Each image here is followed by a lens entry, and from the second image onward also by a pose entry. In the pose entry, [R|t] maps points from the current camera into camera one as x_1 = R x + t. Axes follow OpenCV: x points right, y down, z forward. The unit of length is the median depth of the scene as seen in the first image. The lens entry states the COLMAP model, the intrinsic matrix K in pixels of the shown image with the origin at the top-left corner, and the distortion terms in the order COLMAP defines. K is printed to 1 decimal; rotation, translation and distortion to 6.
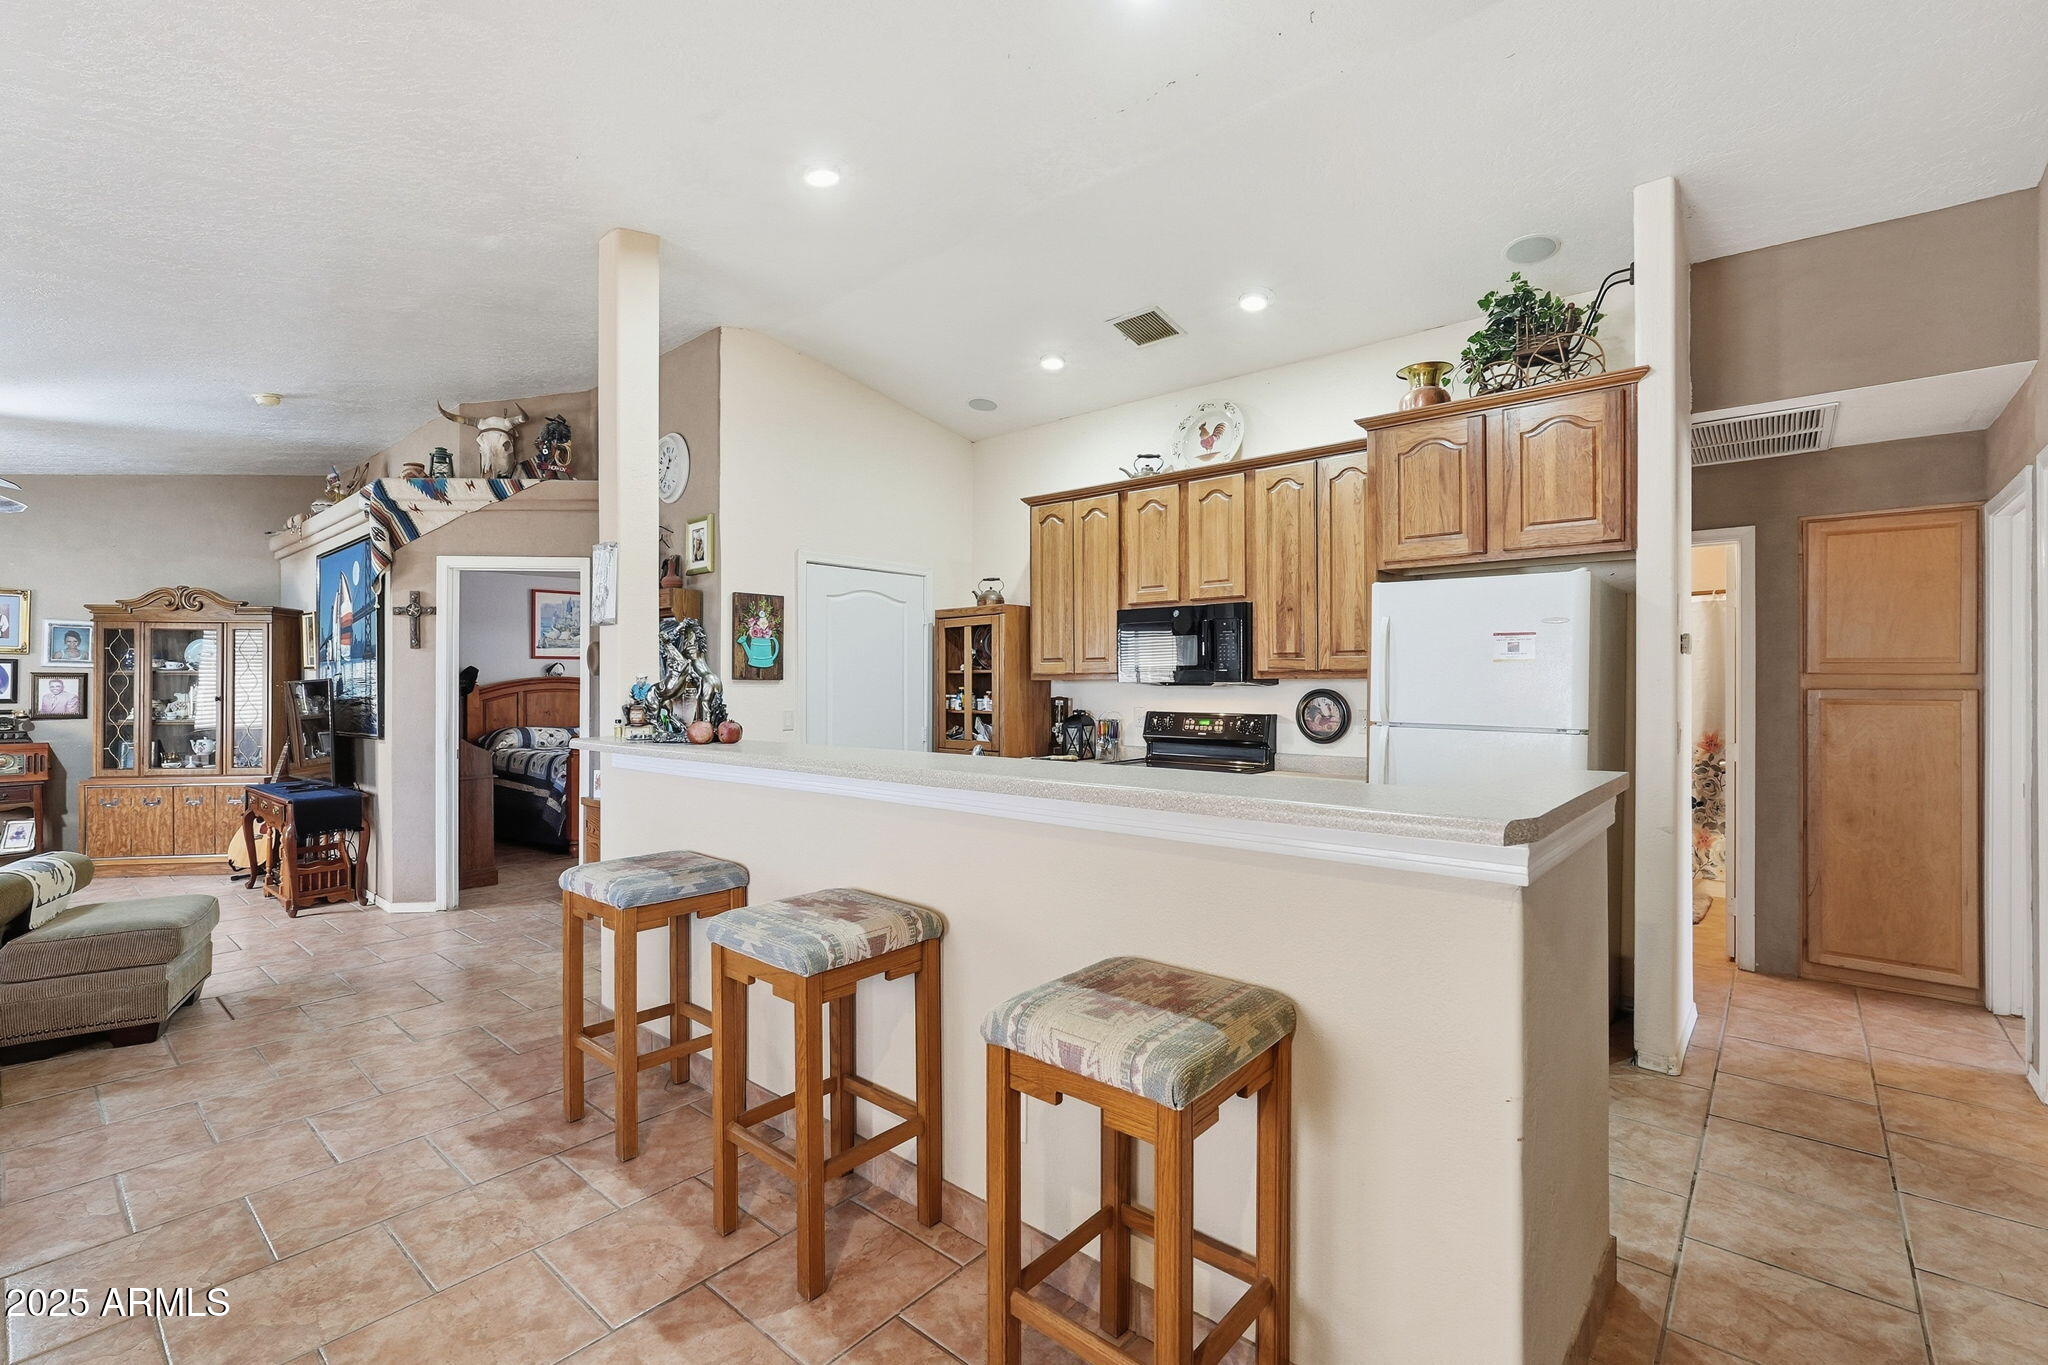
lens RADIAL K [[902.4, 0, 1012.7], [0, 902.4, 680.0], [0, 0, 1]] dist [-0.012414, 0.006697]
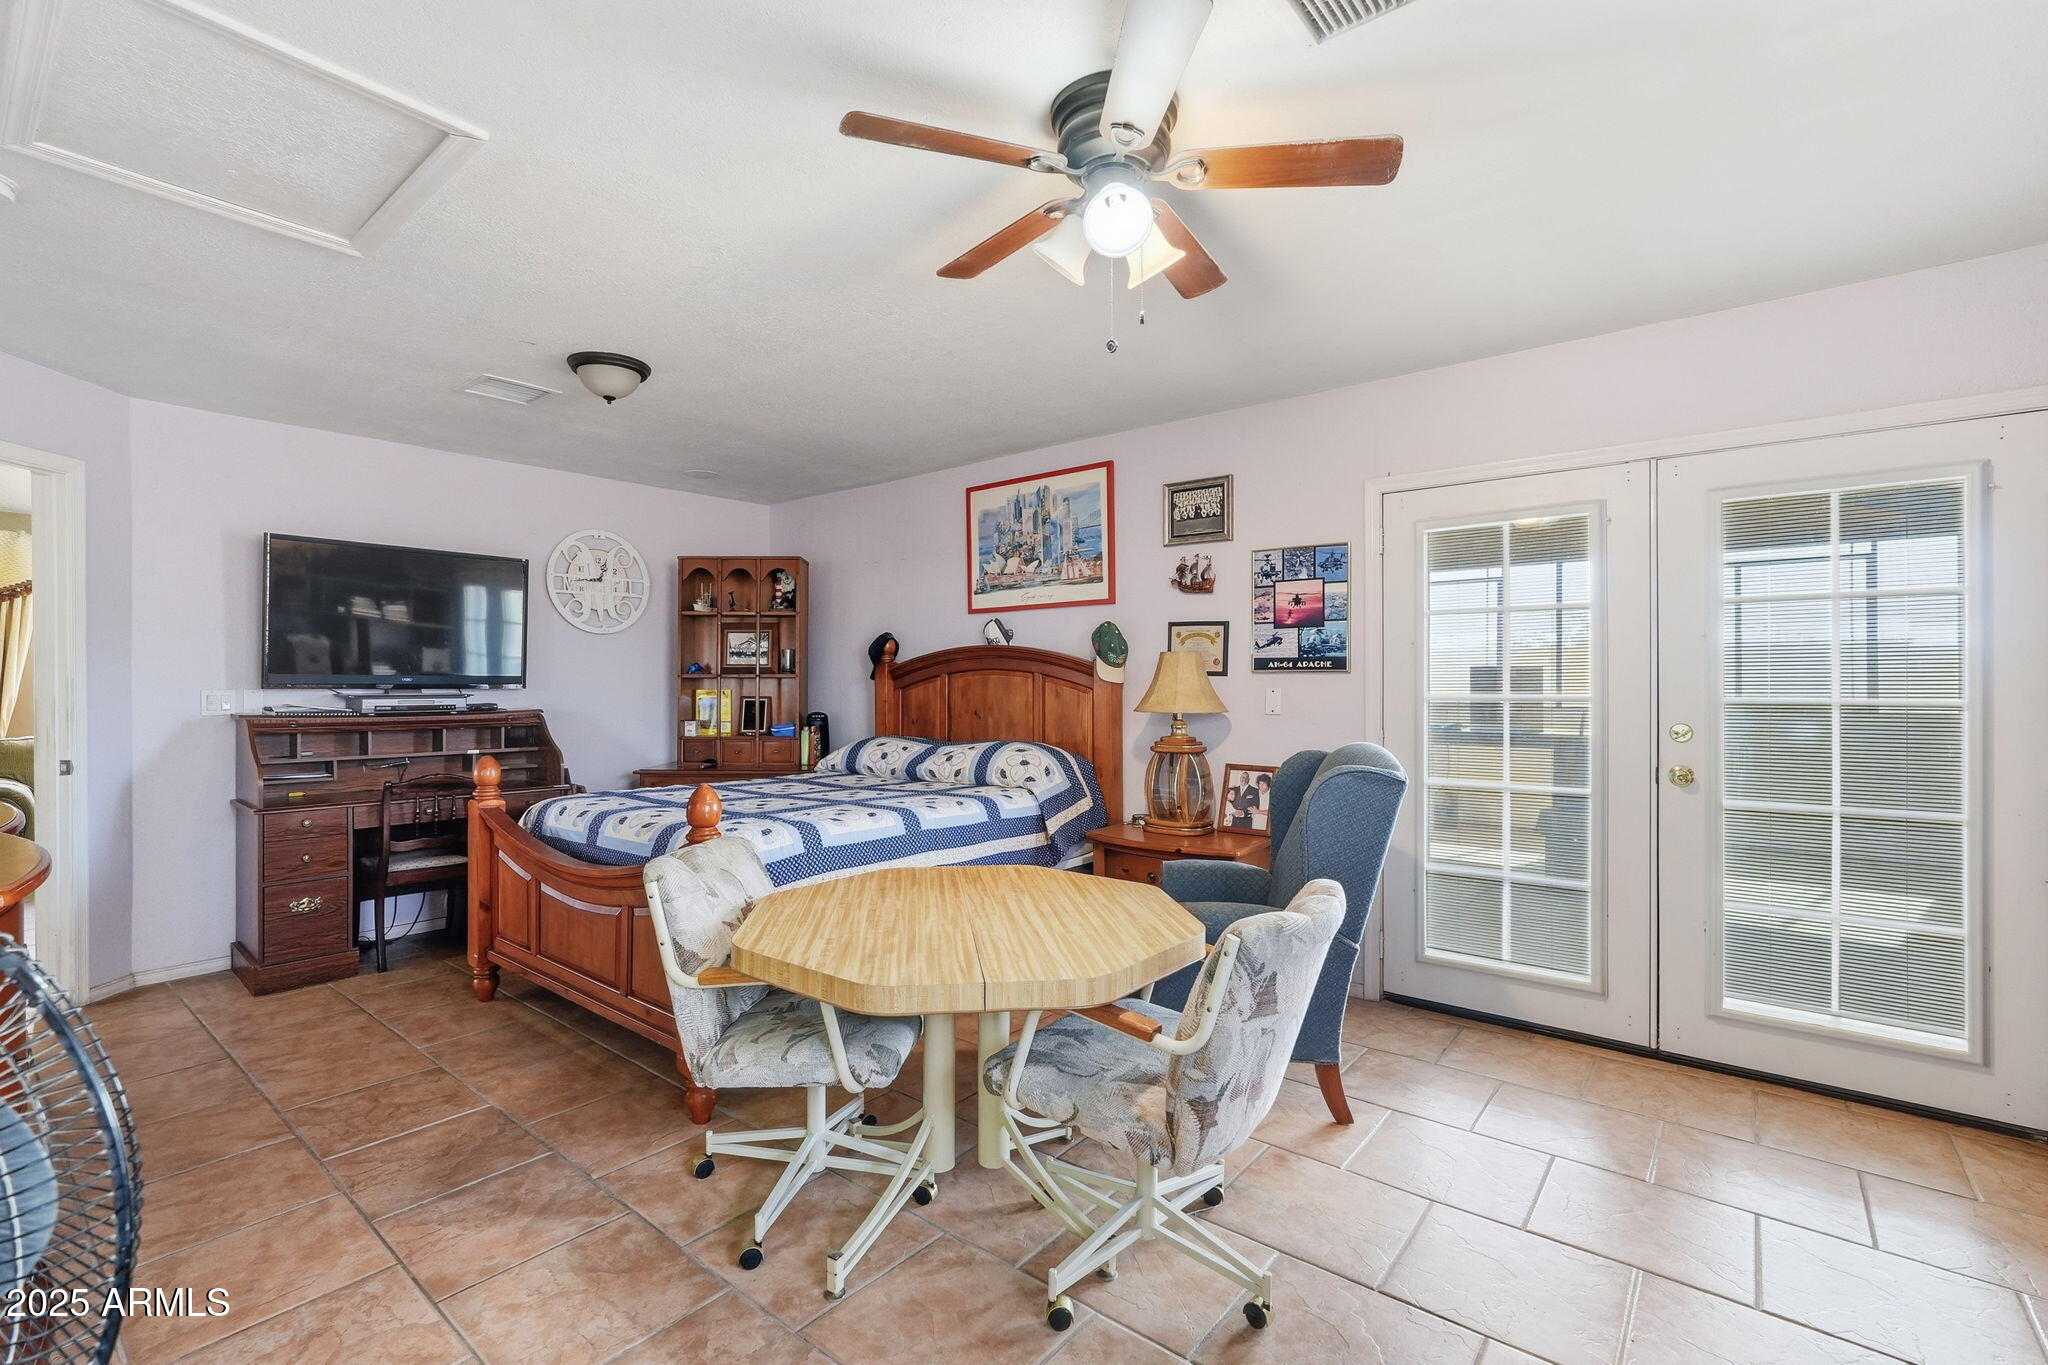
lens RADIAL K [[902.4, 0, 1031.5], [0, 902.4, 681.1], [0, 0, 1]] dist [-0.012414, 0.006697]
pose [[0.047312, 0.004674, -0.998869, 0.035508], [0.007664, 0.999958, 0.005042, 0.025433], [0.998851, -0.007894, 0.047274, 1.746251]]
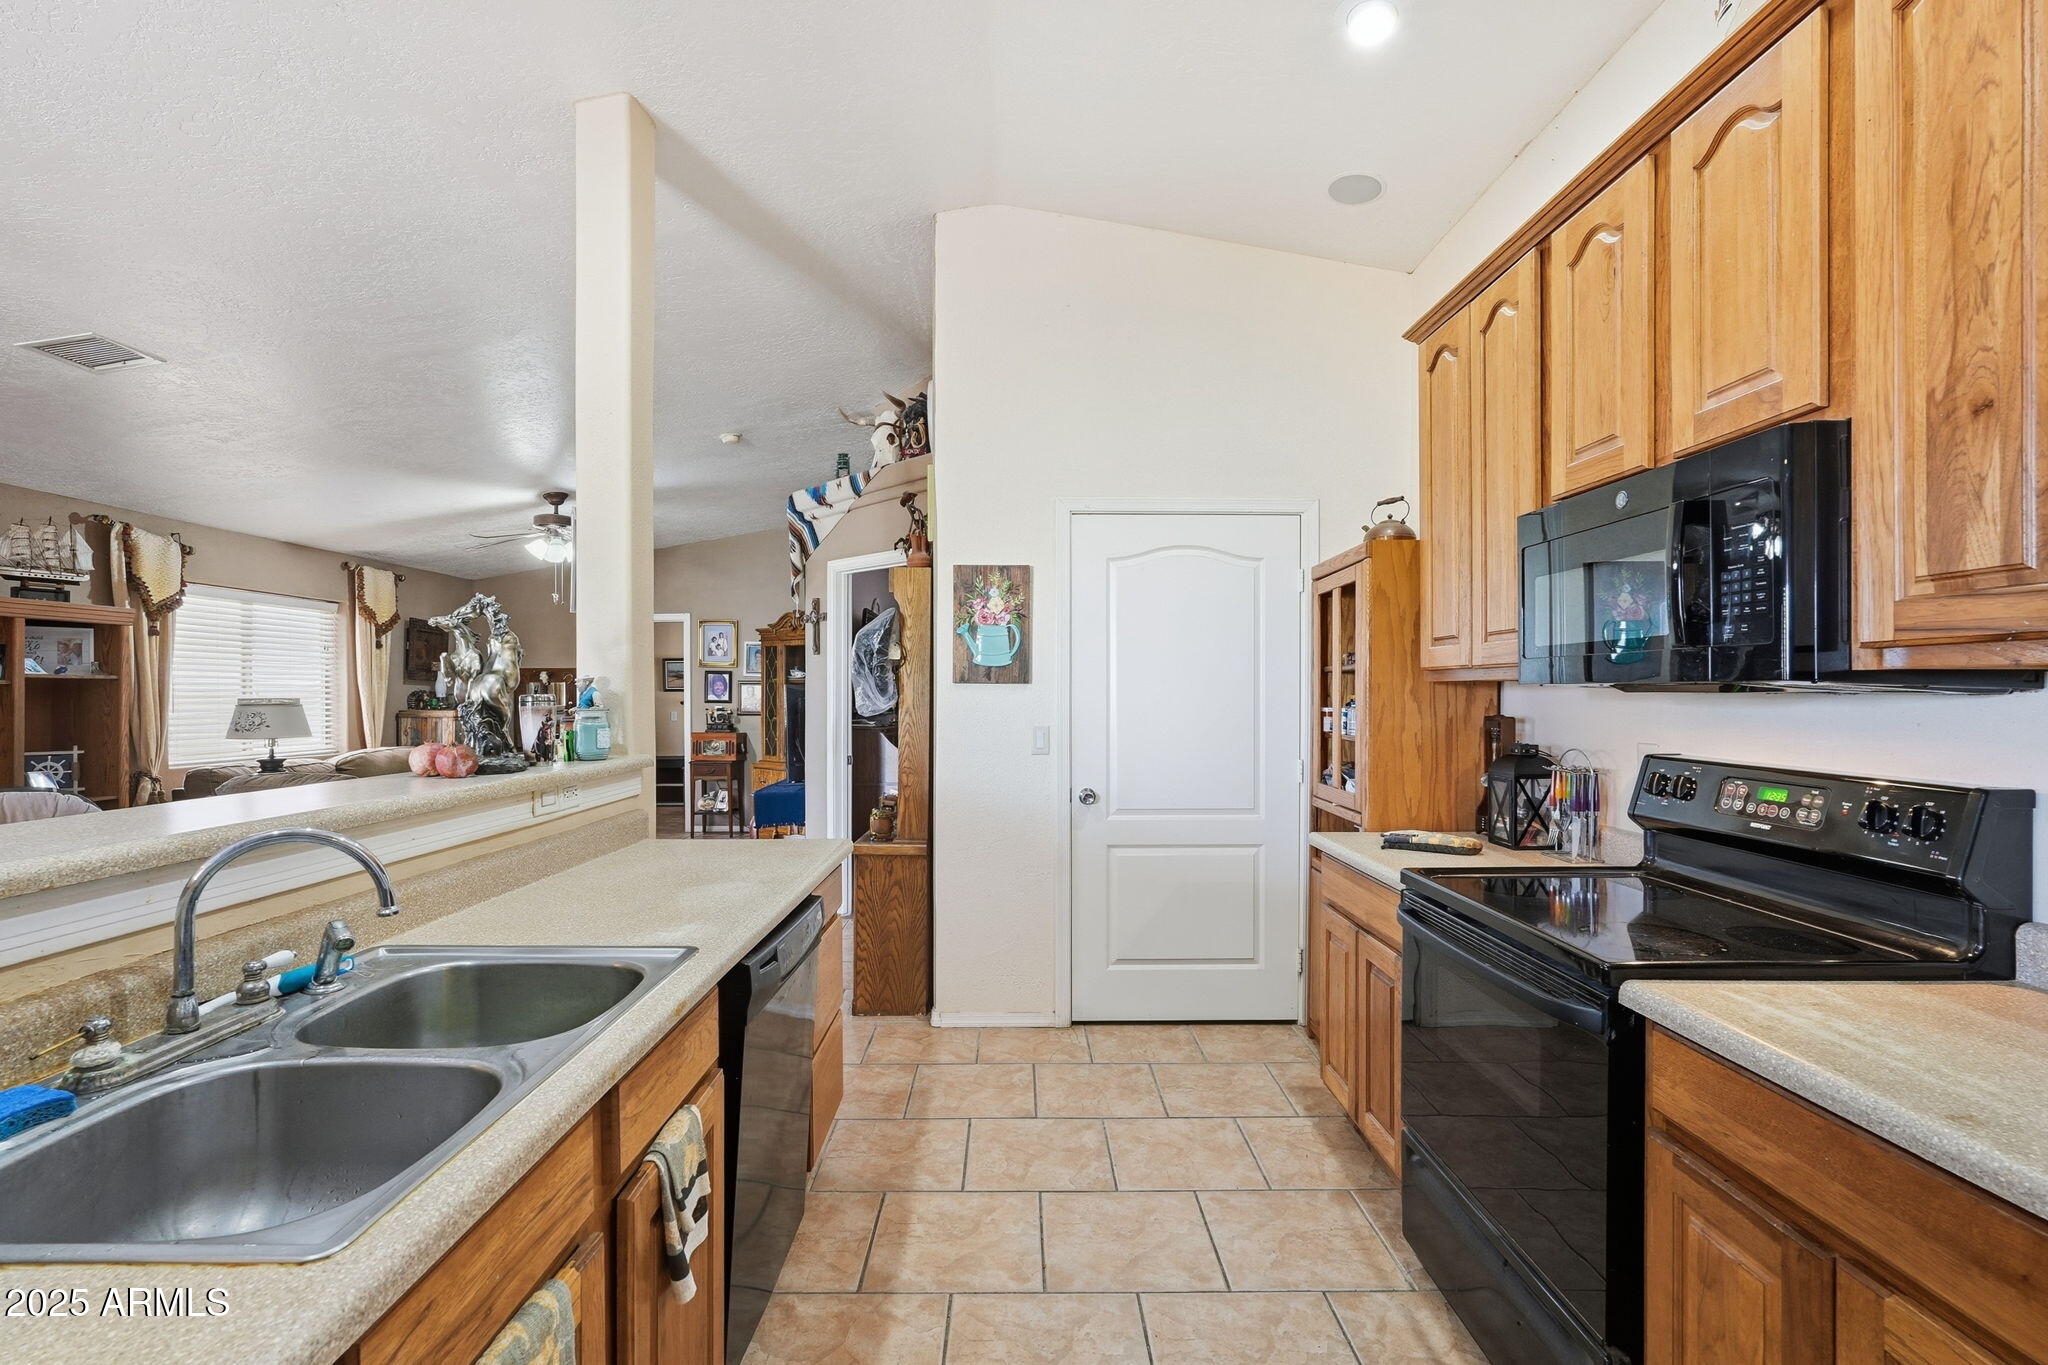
lens RADIAL K [[902.4, 0, 1018.9], [0, 902.4, 697.5], [0, 0, 1]] dist [-0.012414, 0.006697]
pose [[0.659684, 0.006747, -0.751513, 0.271331], [0.002877, 0.999930, 0.011502, 0.003052], [0.751538, -0.009750, 0.659618, 0.516818]]
